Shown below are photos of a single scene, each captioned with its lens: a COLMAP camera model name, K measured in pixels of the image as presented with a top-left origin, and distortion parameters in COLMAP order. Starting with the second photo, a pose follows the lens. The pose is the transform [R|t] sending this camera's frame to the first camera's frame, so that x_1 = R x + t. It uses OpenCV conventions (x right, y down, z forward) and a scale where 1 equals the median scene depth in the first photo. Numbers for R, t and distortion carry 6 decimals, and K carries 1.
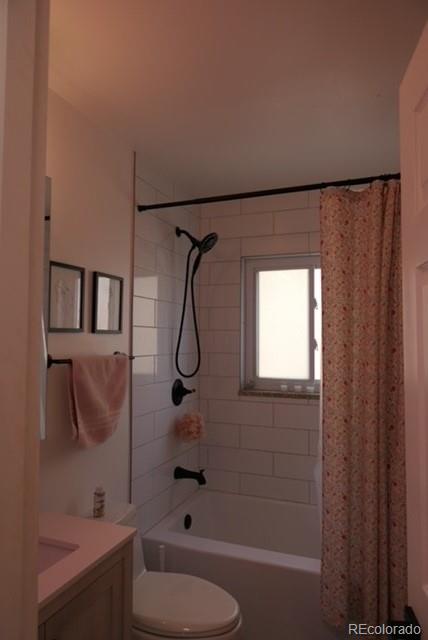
lens RADIAL K [[445.5, 0, 215.6], [0, 445.5, 320.2], [0, 0, 1]] dist [-0.004925, -0.001813]
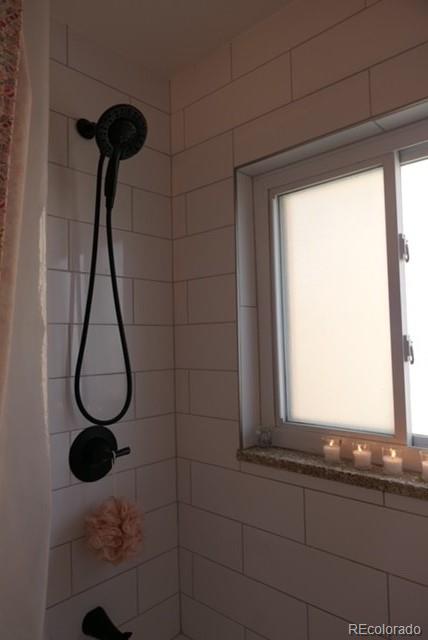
lens RADIAL K [[445.5, 0, 210.8], [0, 445.5, 320.2], [0, 0, 1]] dist [-0.004925, -0.001813]
pose [[0.933452, -0.050426, -0.355140, 0.213540], [0.046287, 0.998725, -0.020147, 0.031565], [0.355703, 0.002368, 0.934596, 0.587777]]
